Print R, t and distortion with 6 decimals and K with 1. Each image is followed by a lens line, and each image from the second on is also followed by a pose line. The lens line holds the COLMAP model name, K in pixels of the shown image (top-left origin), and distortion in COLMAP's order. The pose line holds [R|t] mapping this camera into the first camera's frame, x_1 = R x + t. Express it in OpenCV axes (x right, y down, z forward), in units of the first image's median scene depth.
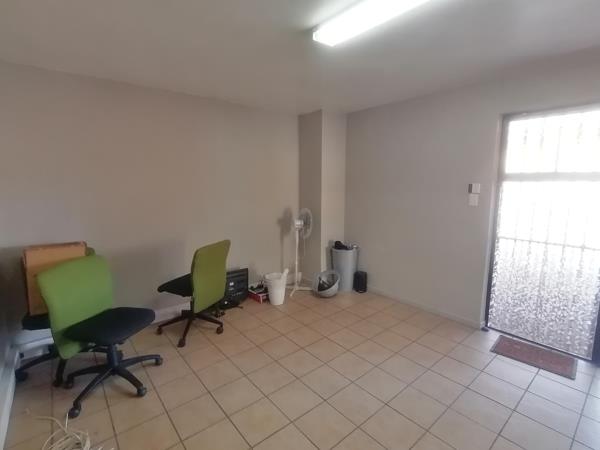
lens RADIAL K [[294.3, 0, 299.2], [0, 294.3, 223.6], [0, 0, 1]] dist [0.000062, -0.006792]
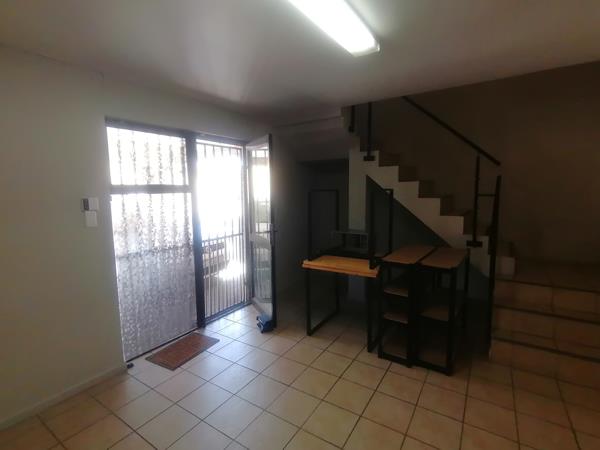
lens RADIAL K [[294.3, 0, 298.9], [0, 294.3, 224.2], [0, 0, 1]] dist [0.000062, -0.006792]
pose [[-0.293314, -0.110573, 0.949600, -0.310510], [0.148981, 0.975867, 0.159650, -0.116457], [-0.944336, 0.188300, -0.269762, 0.747495]]
